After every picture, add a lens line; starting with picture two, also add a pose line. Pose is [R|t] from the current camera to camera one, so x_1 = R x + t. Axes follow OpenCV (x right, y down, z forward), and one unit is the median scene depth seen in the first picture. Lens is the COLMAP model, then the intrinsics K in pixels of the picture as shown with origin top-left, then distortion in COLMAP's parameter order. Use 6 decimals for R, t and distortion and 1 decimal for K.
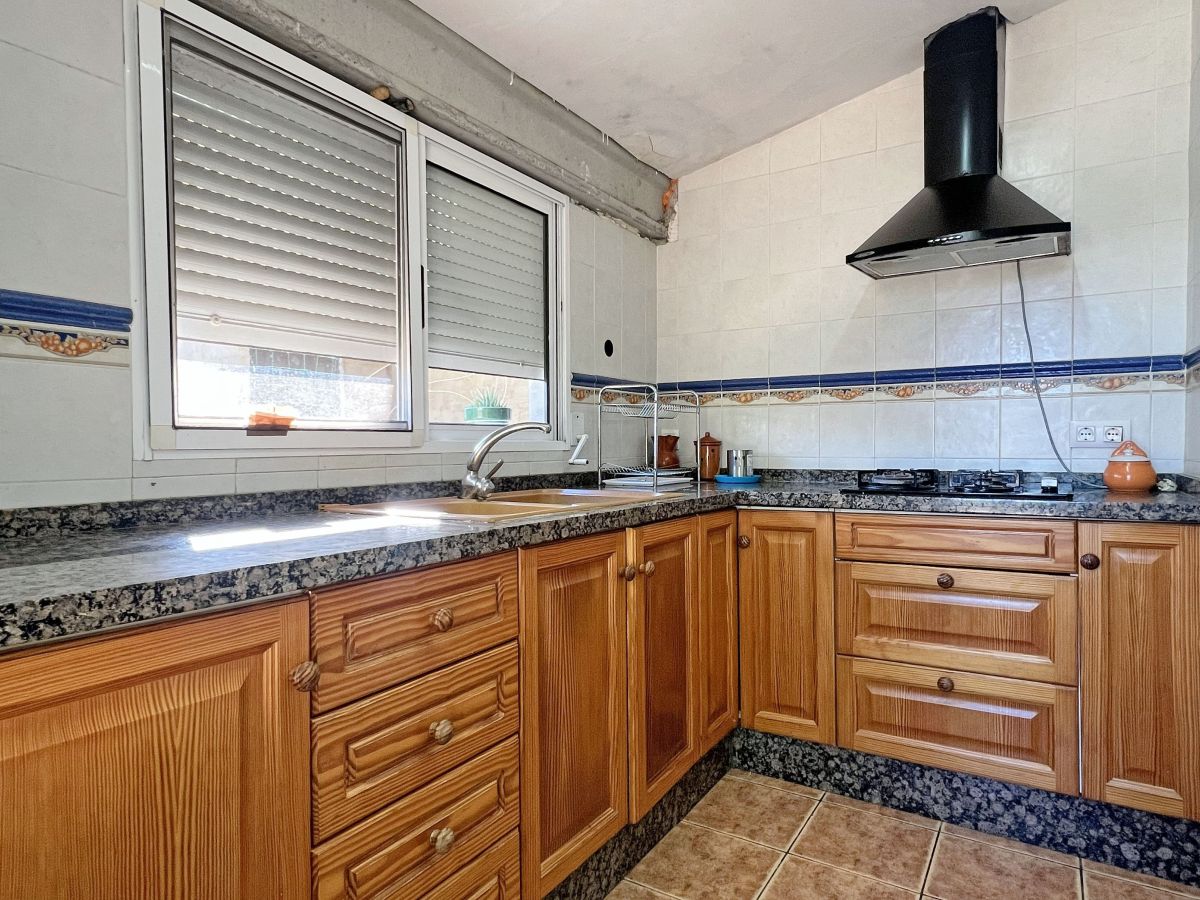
lens RADIAL K [[713.7, 0, 599.9], [0, 713.7, 456.0], [0, 0, 1]] dist [-0.006388, 0.002521]
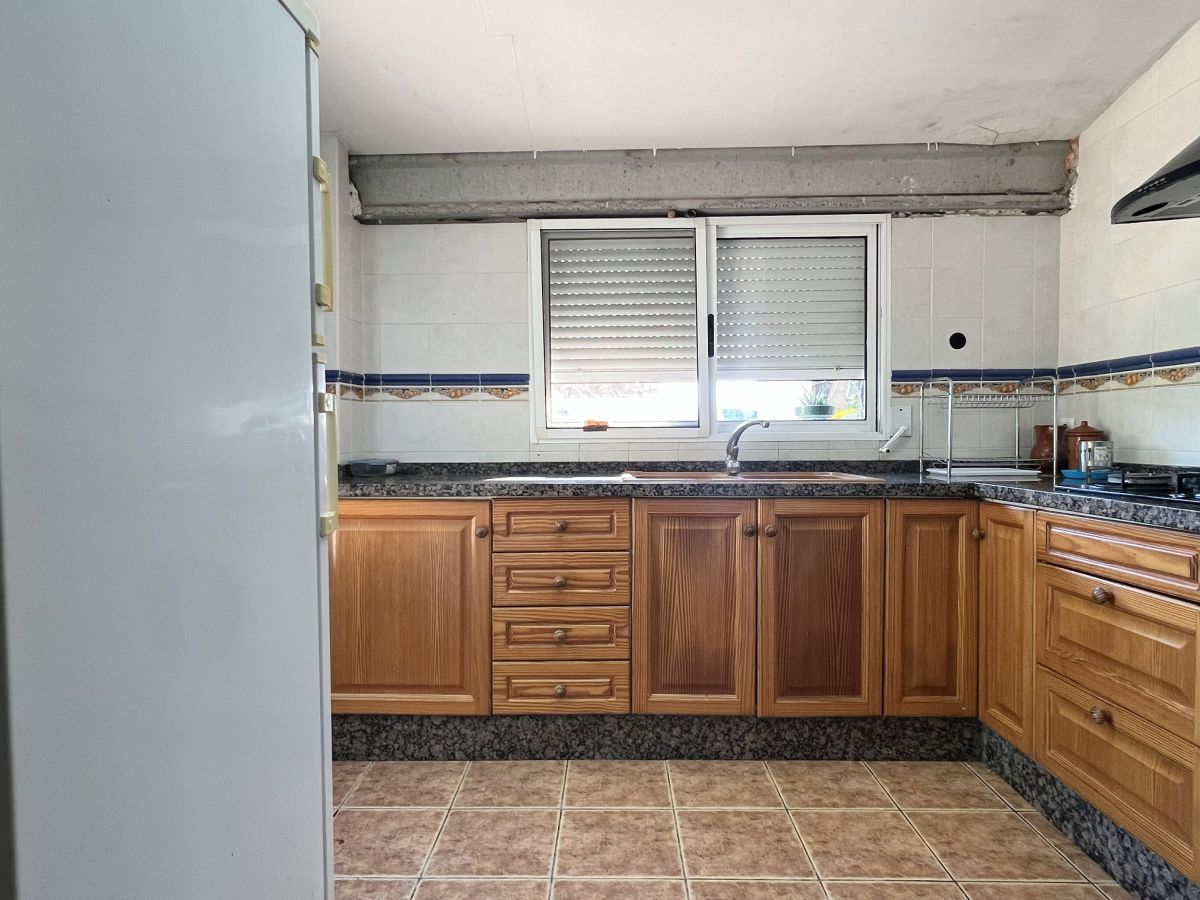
lens RADIAL K [[713.7, 0, 597.2], [0, 713.7, 455.4], [0, 0, 1]] dist [-0.006388, 0.002521]
pose [[0.513925, 0.025648, -0.857452, 1.015180], [-0.010557, 0.999666, 0.023574, -0.008788], [0.857770, -0.003063, 0.514024, 0.043802]]
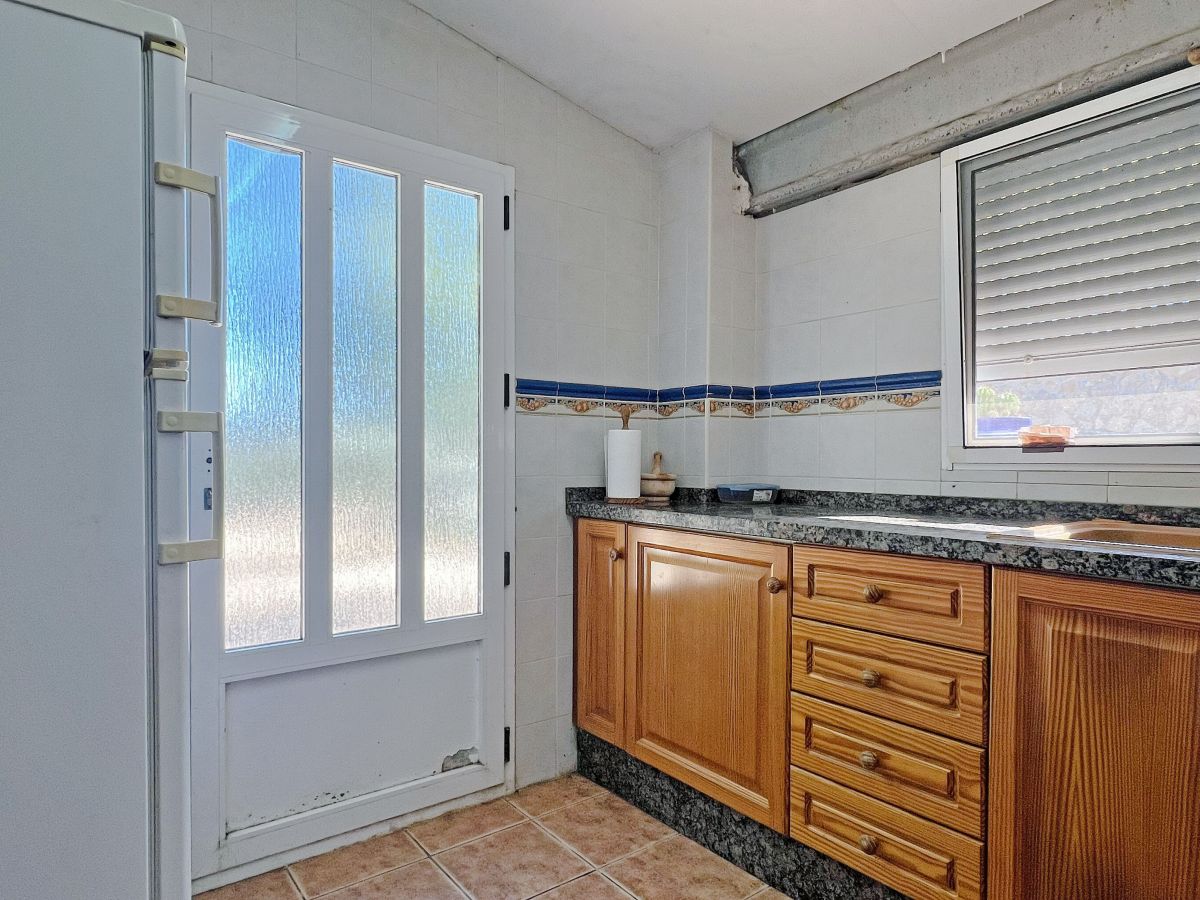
lens RADIAL K [[713.7, 0, 594.4], [0, 713.7, 455.1], [0, 0, 1]] dist [-0.006388, 0.002521]
pose [[-0.353193, 0.001441, -0.935549, 0.792408], [-0.015589, 0.999851, 0.007426, -0.018931], [0.935421, 0.017207, -0.353118, 0.649941]]
